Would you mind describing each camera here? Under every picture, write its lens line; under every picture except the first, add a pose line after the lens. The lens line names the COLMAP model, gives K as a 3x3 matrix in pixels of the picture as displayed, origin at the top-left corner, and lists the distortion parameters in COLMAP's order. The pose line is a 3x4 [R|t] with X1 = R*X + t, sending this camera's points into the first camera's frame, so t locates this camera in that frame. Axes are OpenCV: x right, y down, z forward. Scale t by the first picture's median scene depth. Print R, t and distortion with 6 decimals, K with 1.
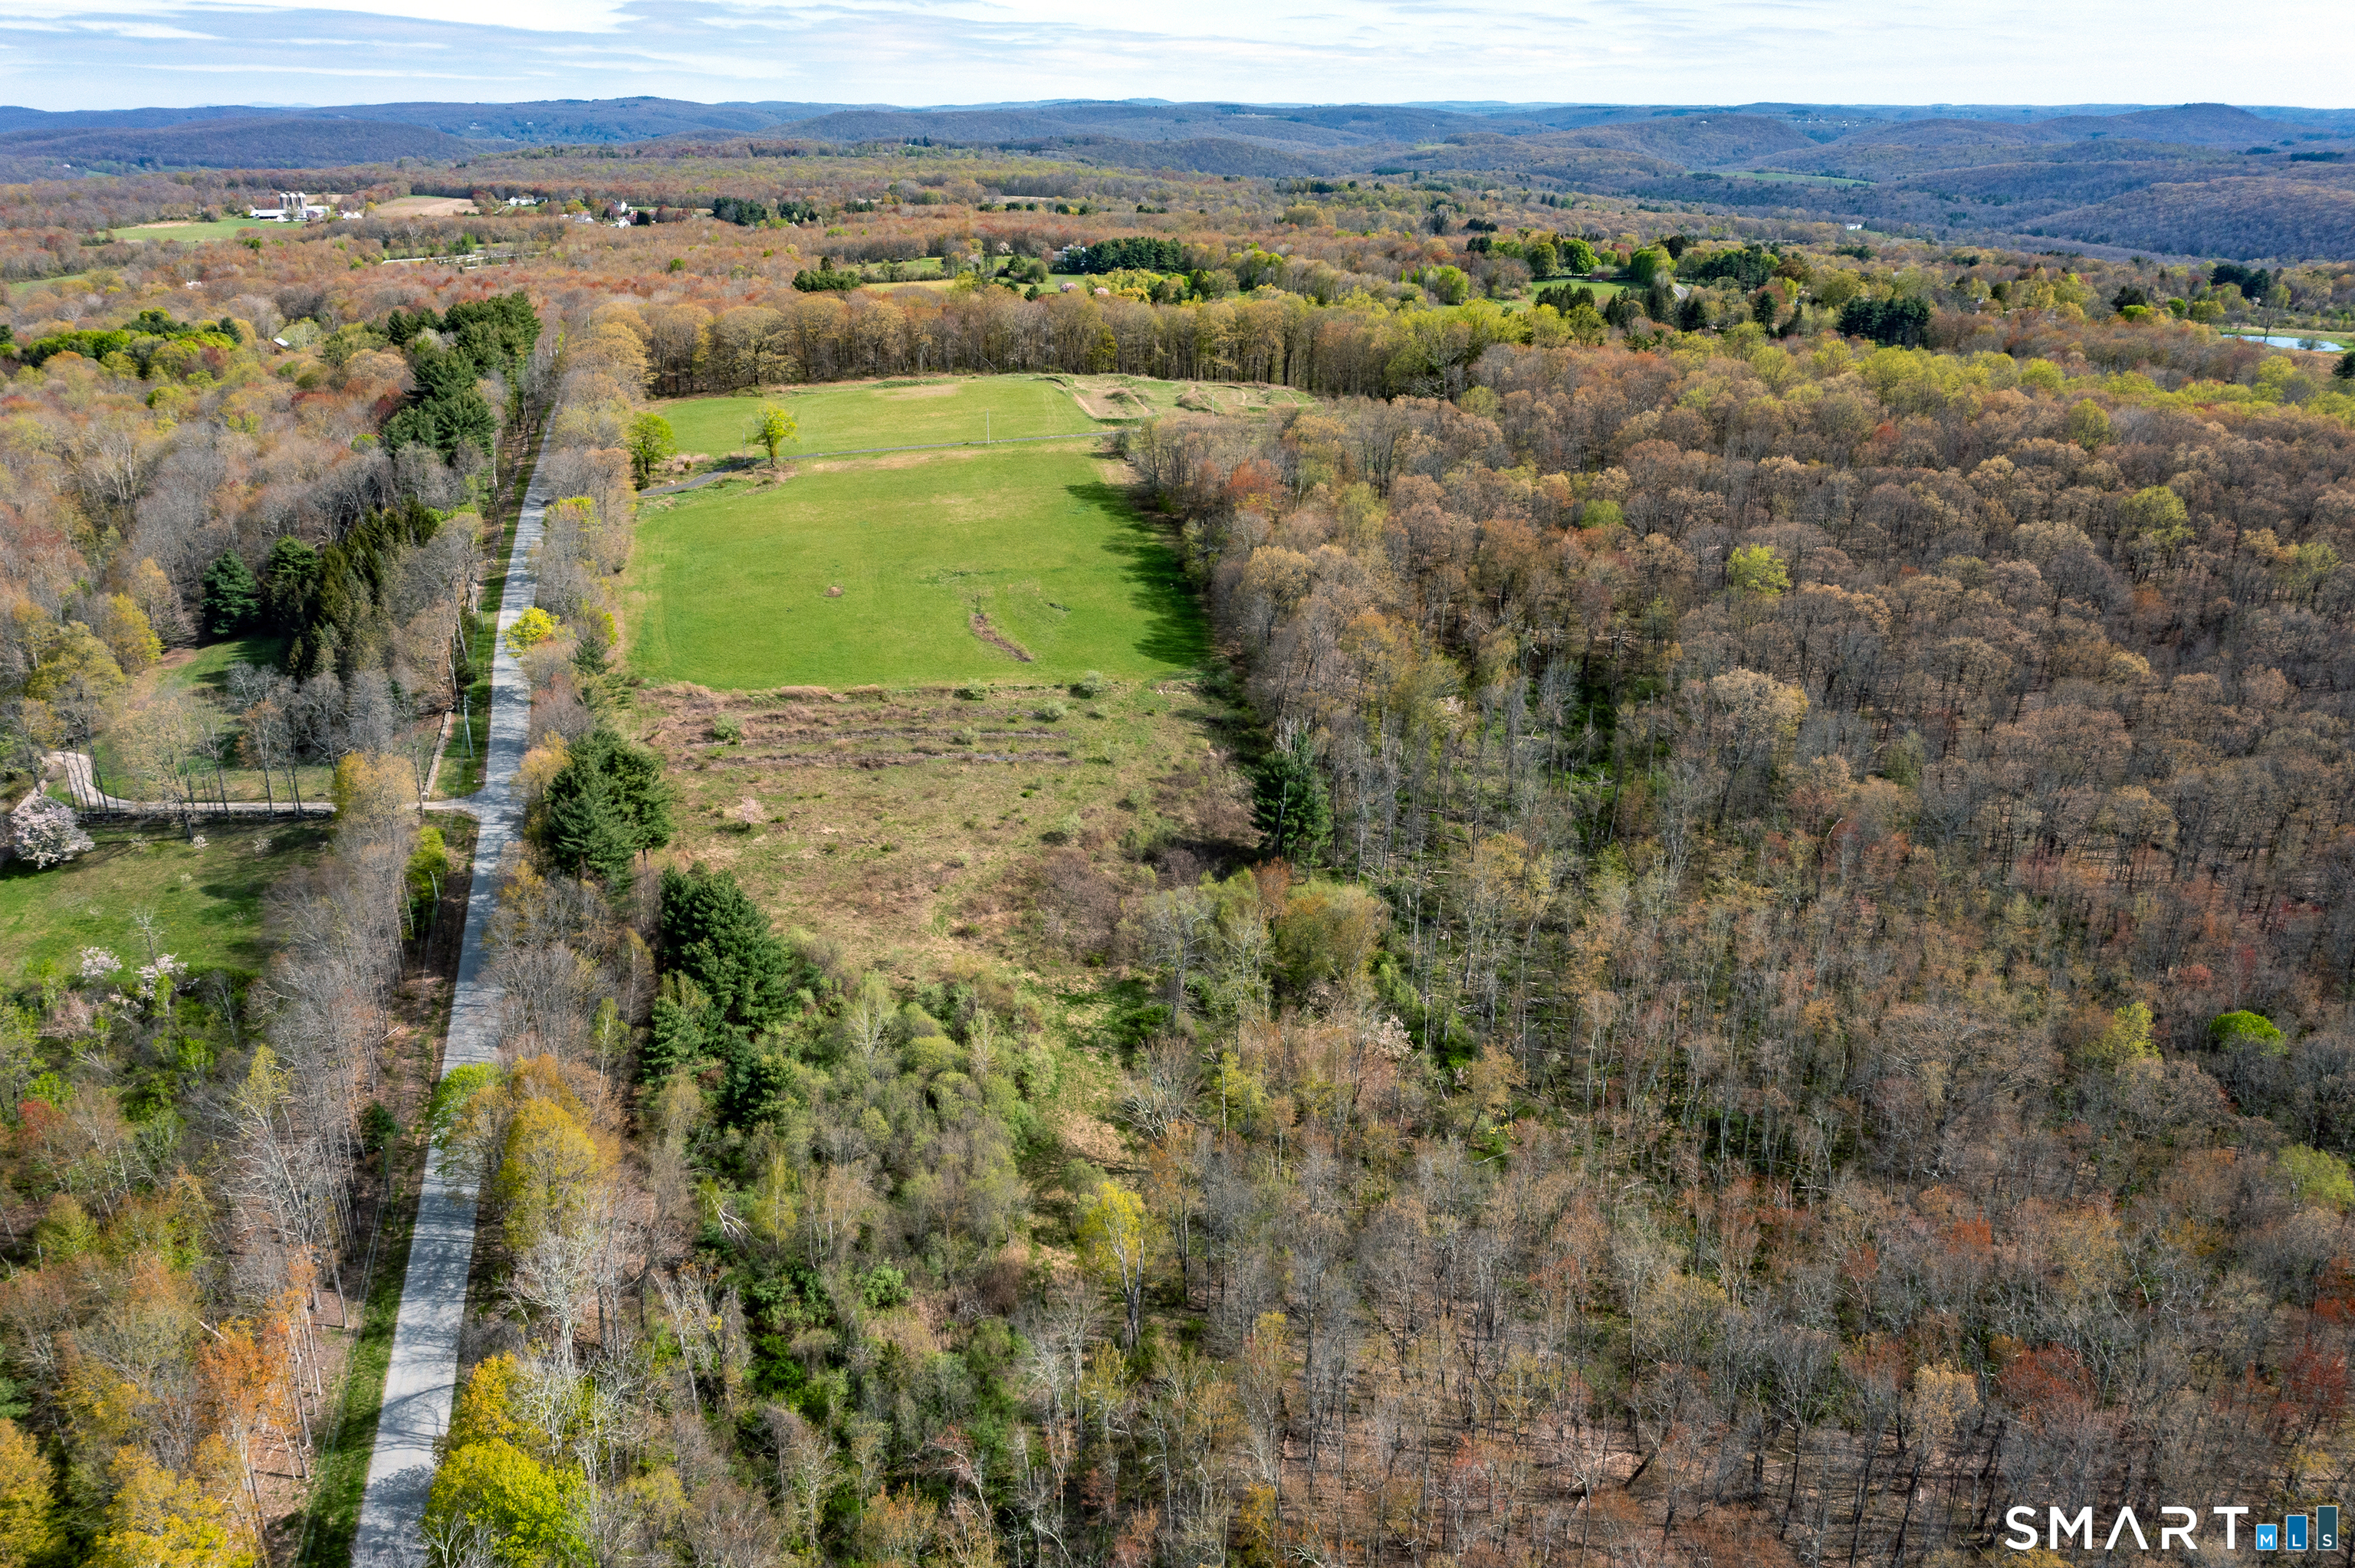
lens RADIAL K [[1886.4, 0, 1172.0], [0, 1886.4, 742.7], [0, 0, 1]] dist [-0.014847, 0.008276]
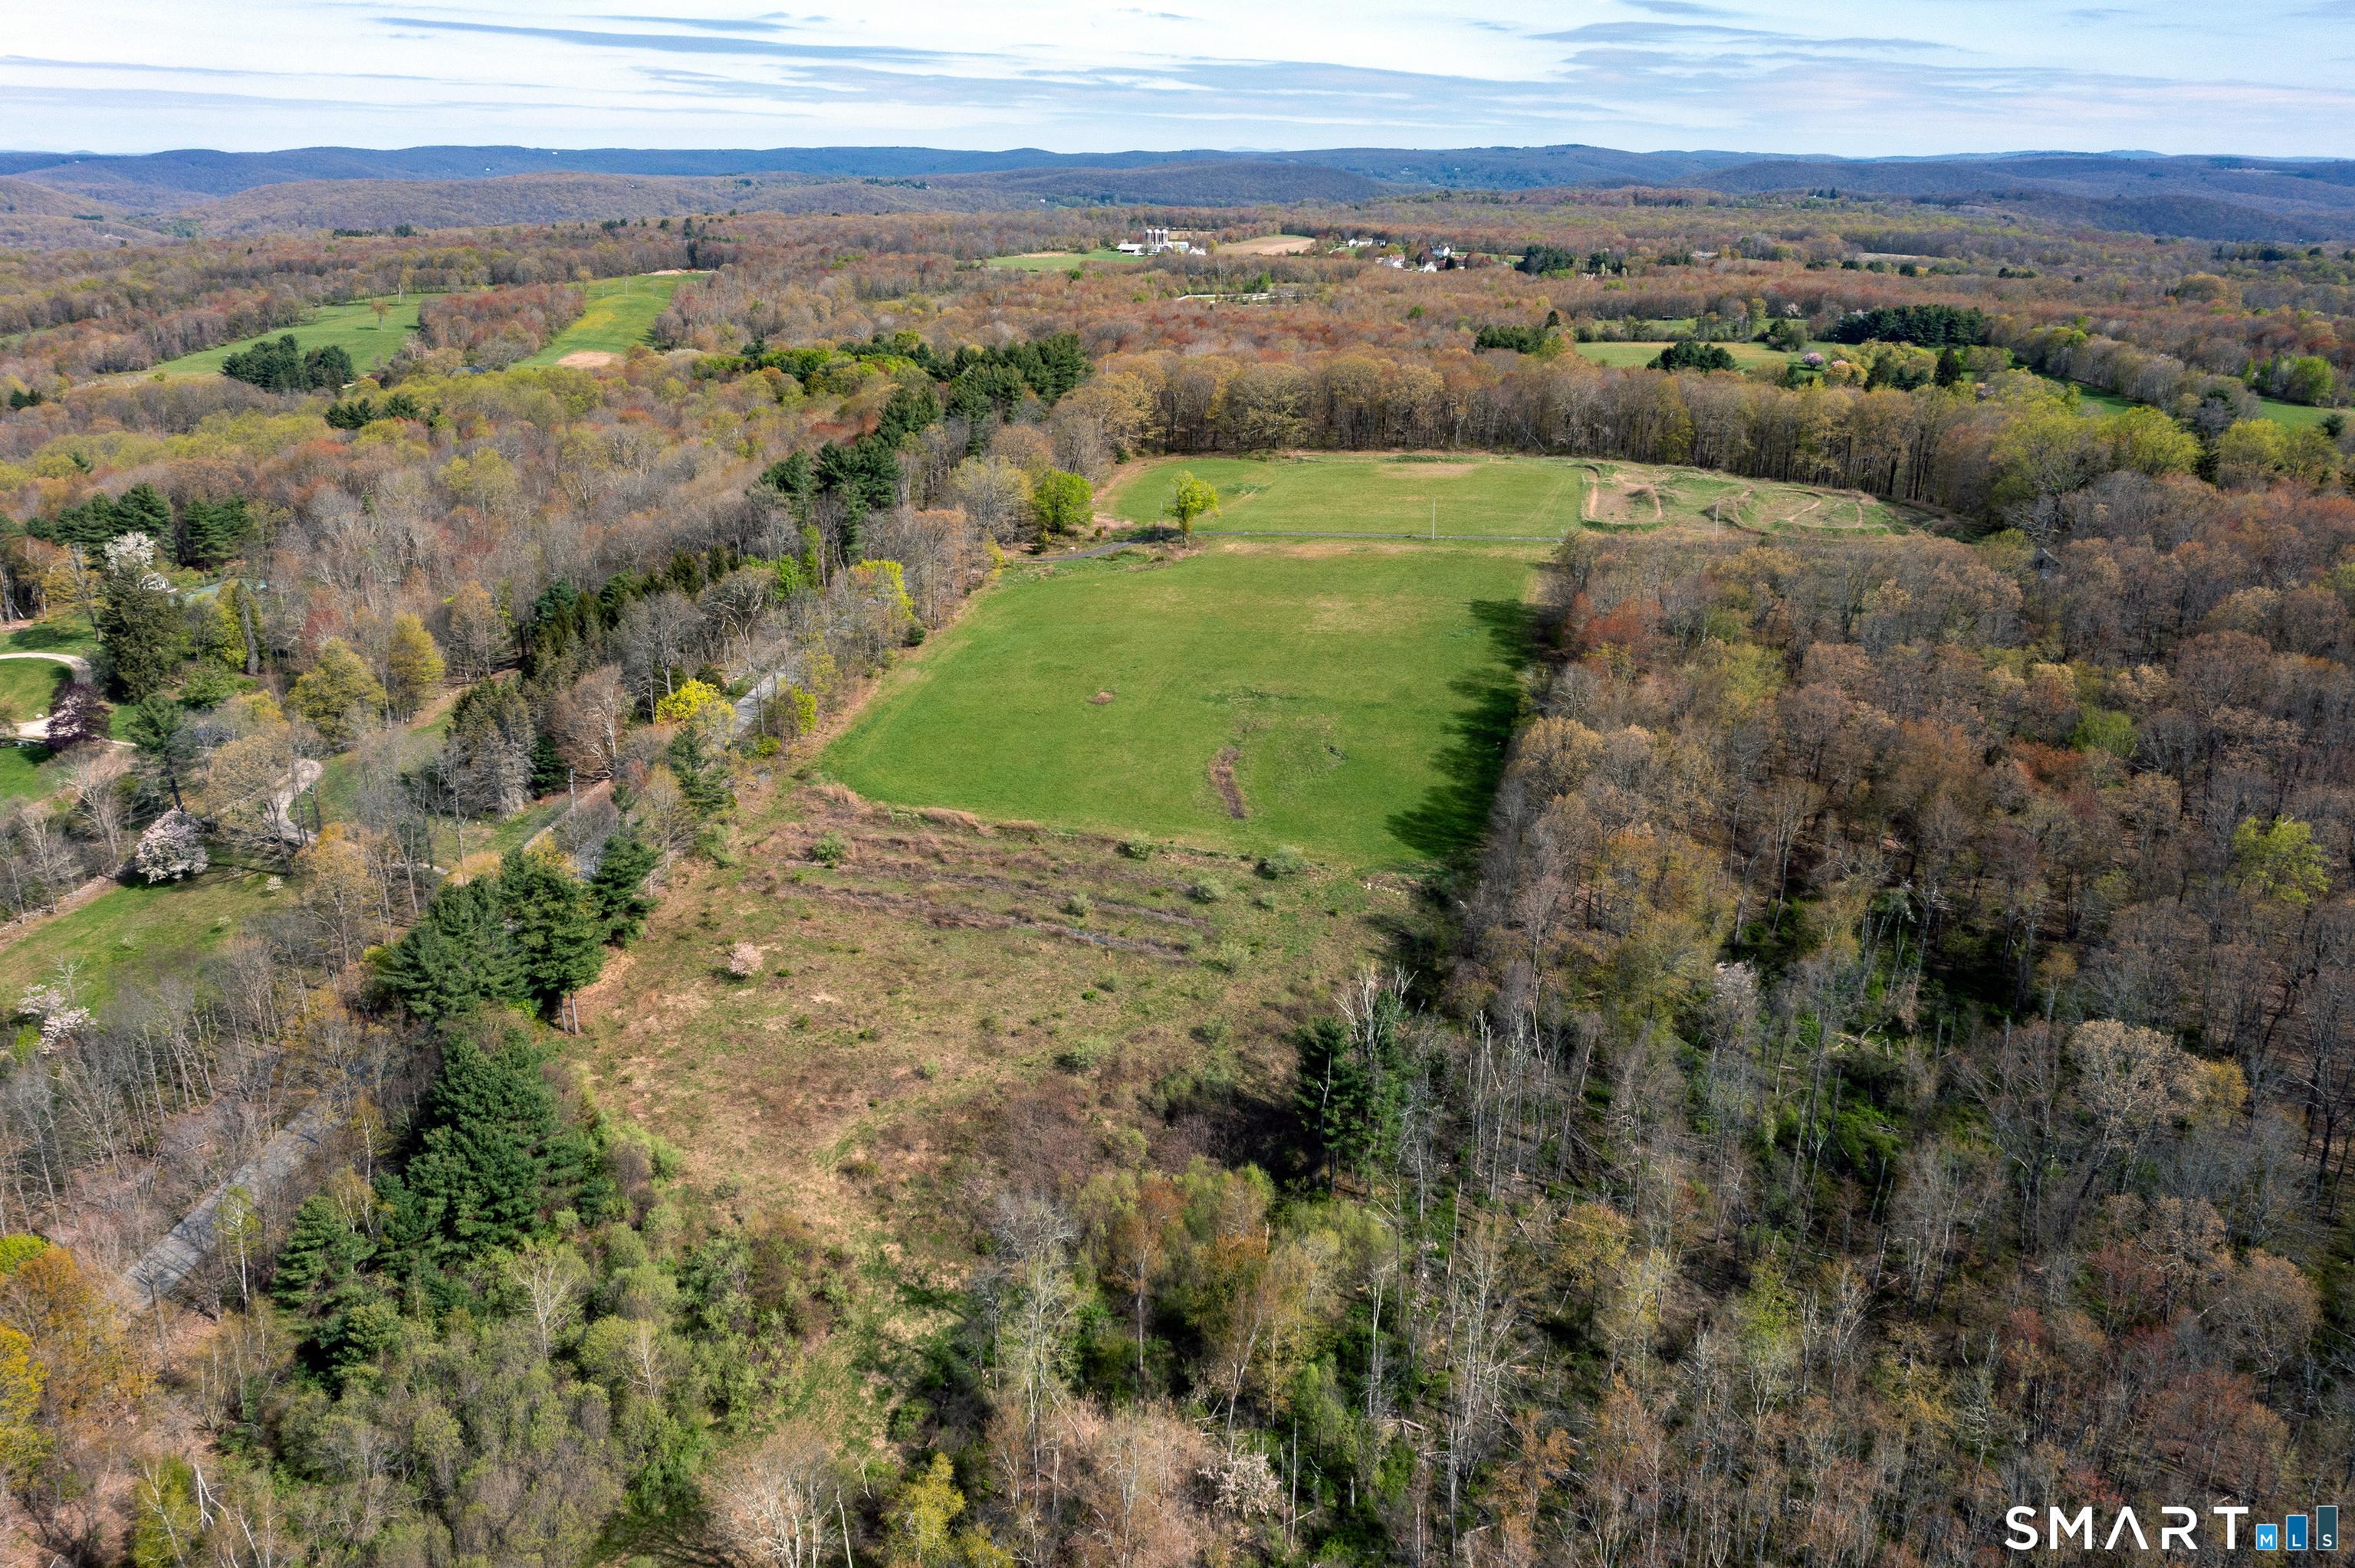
lens RADIAL K [[1873.3, 0, 1177.5], [0, 1873.3, 784.0], [0, 0, 1]] dist [-0.003004, 0.006647]
pose [[0.892316, 0.150690, -0.425516, 0.183689], [-0.151657, 0.987921, 0.031829, -0.060345], [0.425173, 0.036131, 0.904391, 0.193416]]
